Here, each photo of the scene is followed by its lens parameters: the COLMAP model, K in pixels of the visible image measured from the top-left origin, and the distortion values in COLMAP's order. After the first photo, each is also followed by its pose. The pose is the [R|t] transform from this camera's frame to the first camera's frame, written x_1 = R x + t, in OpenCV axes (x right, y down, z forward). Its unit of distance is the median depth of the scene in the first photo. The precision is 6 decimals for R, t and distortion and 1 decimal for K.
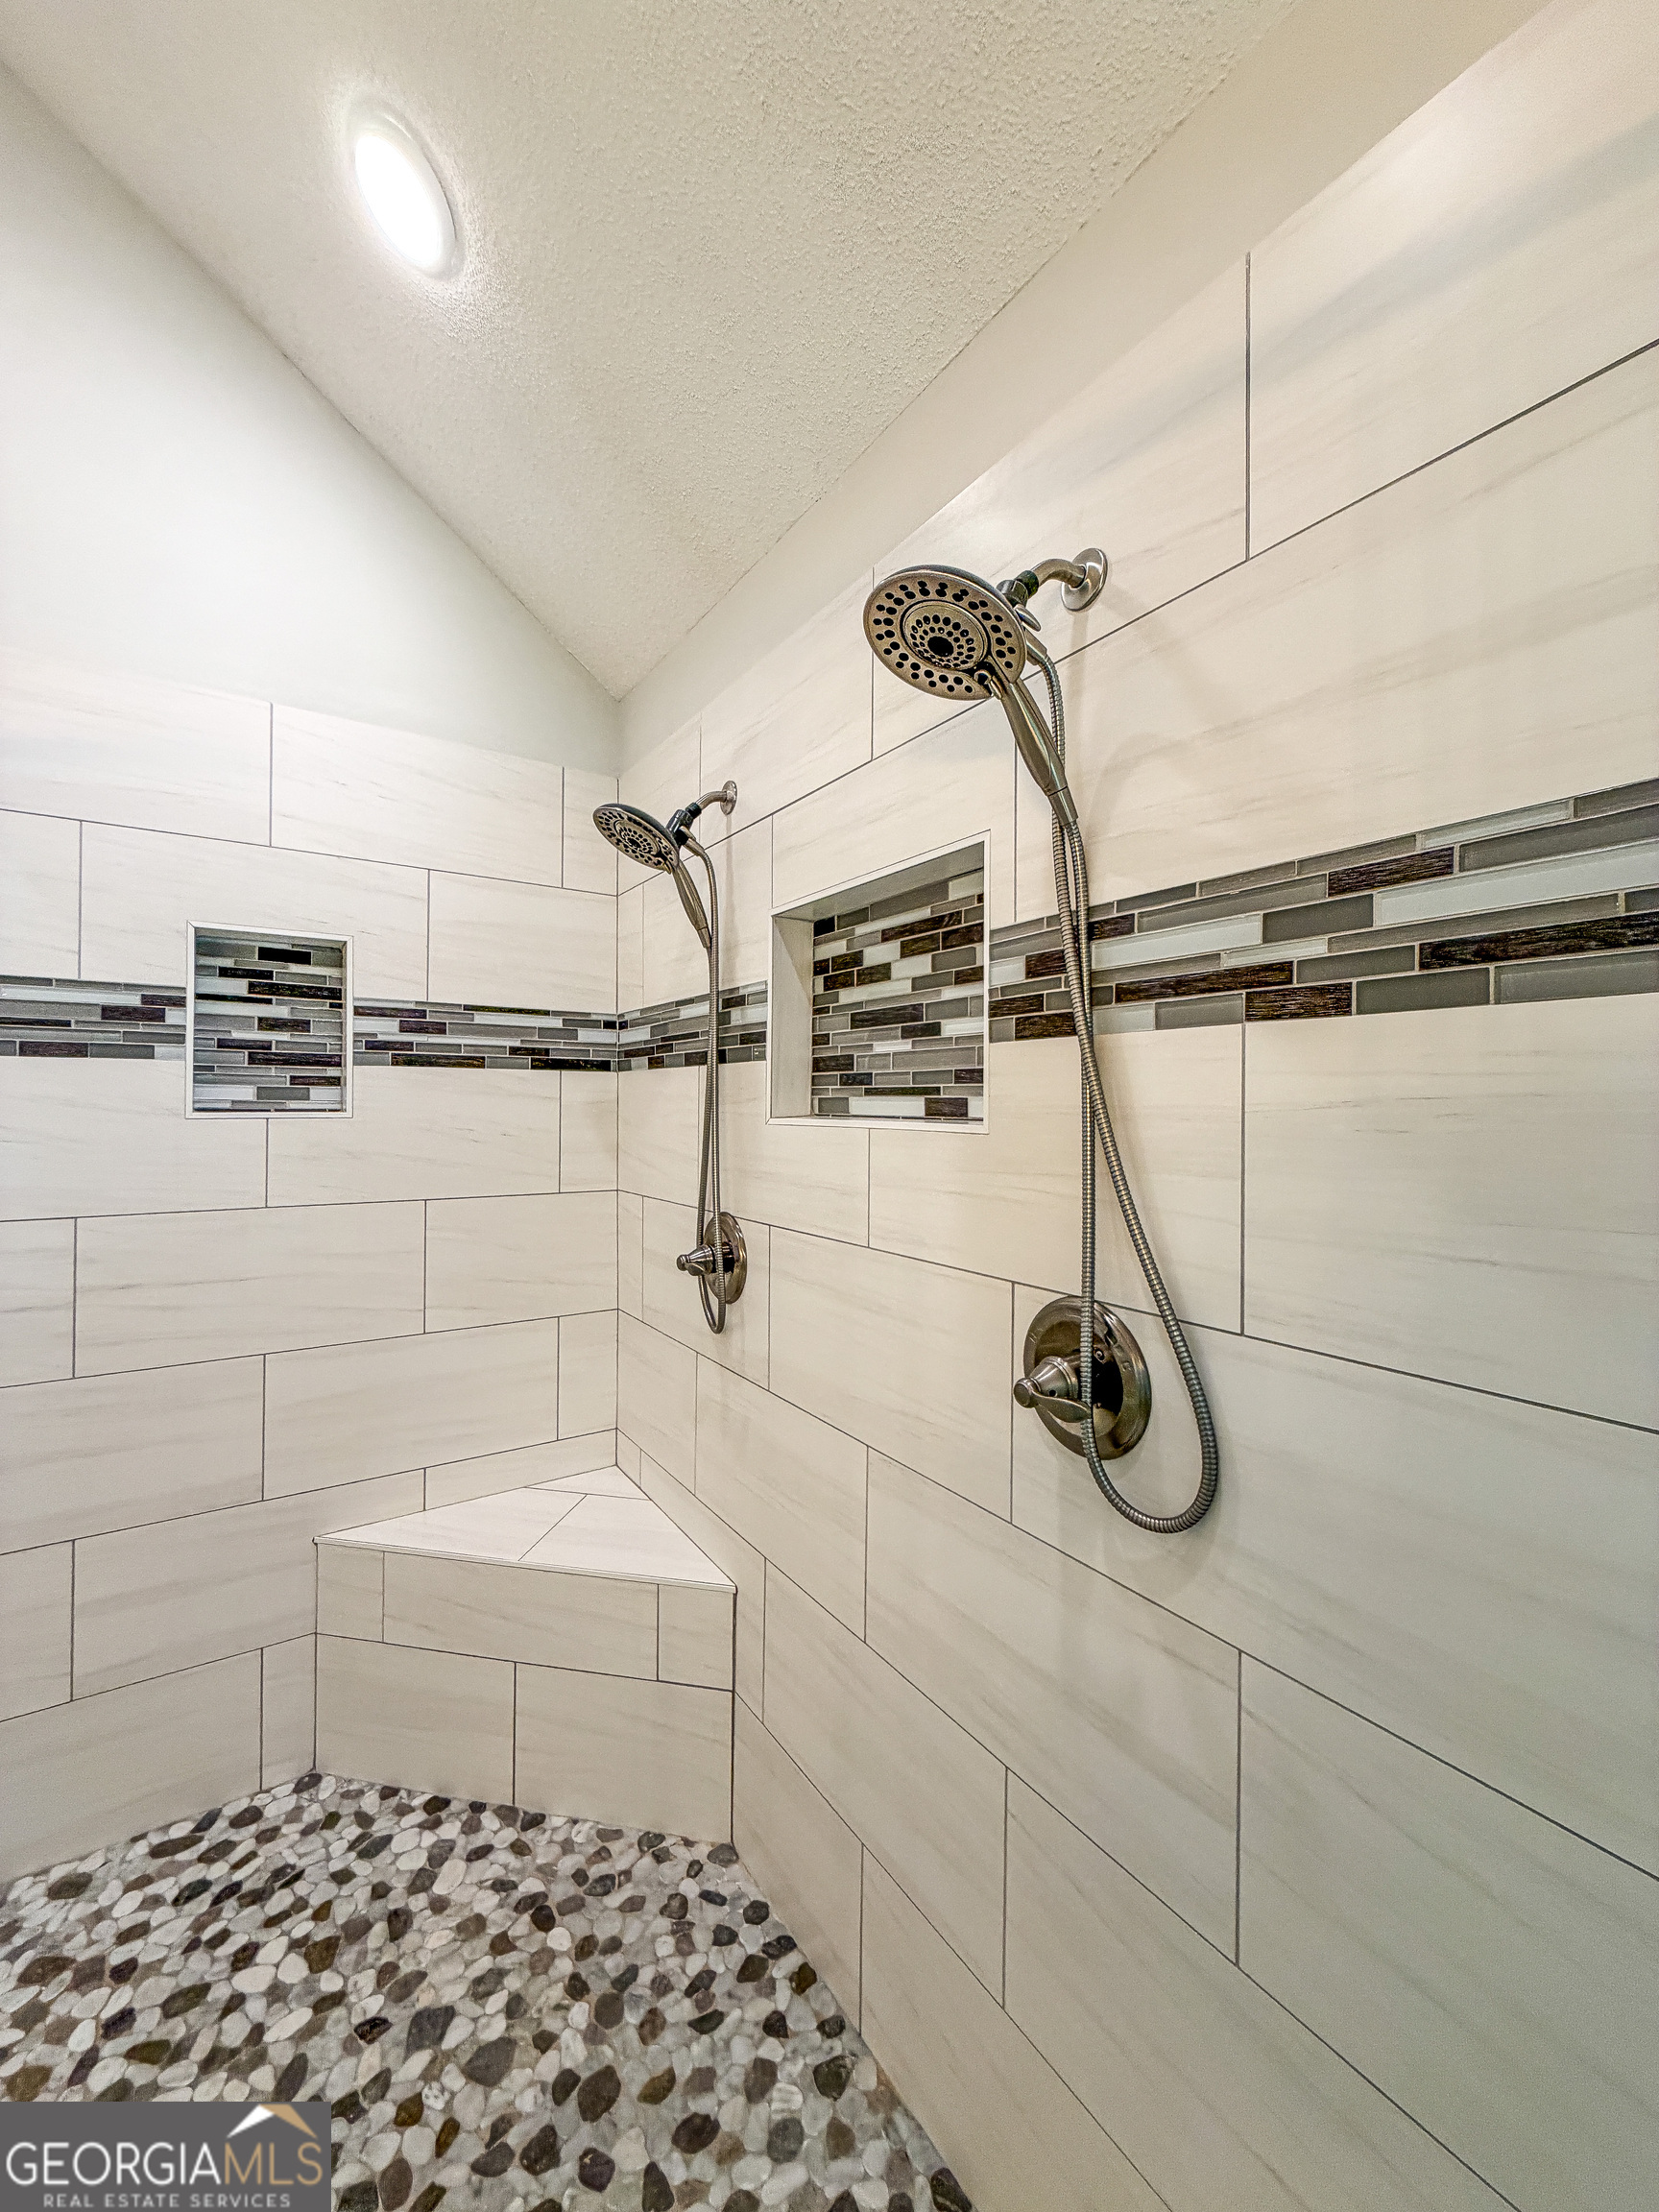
lens RADIAL K [[884.7, 0, 828.8], [0, 884.7, 1101.7], [0, 0, 1]] dist [0.000580, 0.000133]
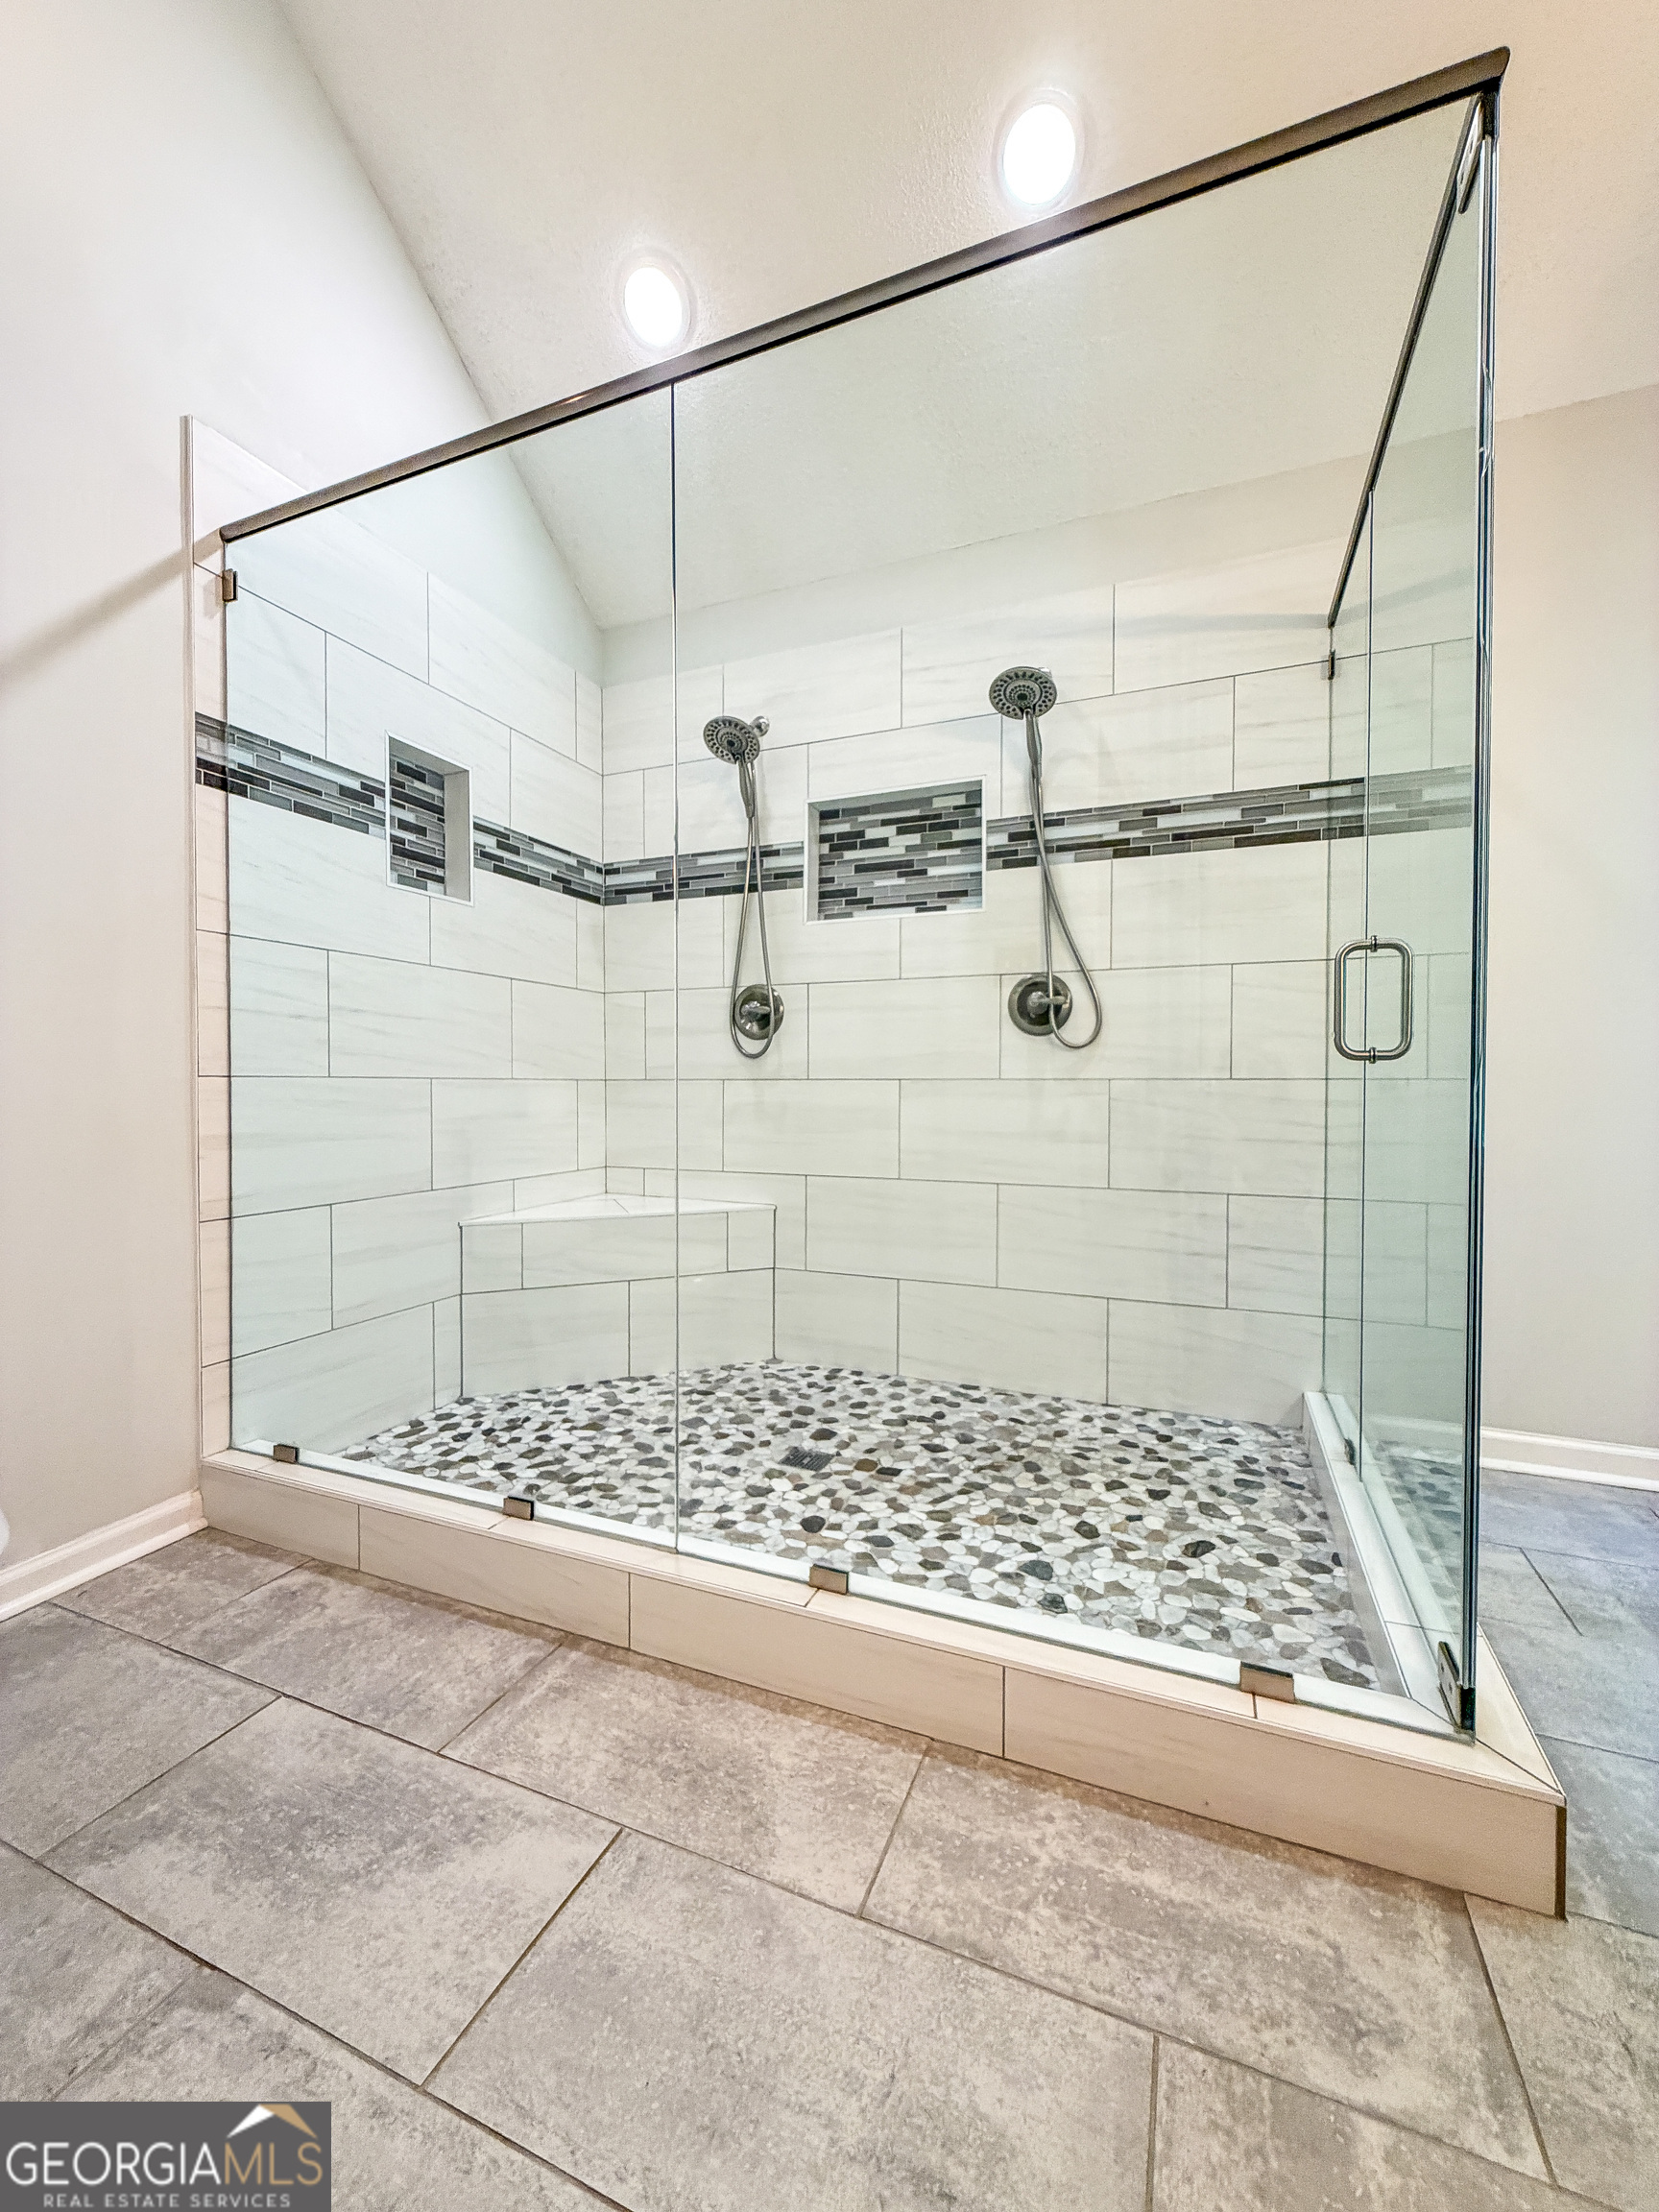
lens RADIAL K [[884.7, 0, 830.6], [0, 884.7, 1101.6], [0, 0, 1]] dist [0.000580, 0.000133]
pose [[0.831435, -0.014103, 0.555443, -1.013417], [0.000863, 0.999709, 0.024092, 0.335506], [-0.555621, -0.019552, 0.831206, -0.475152]]
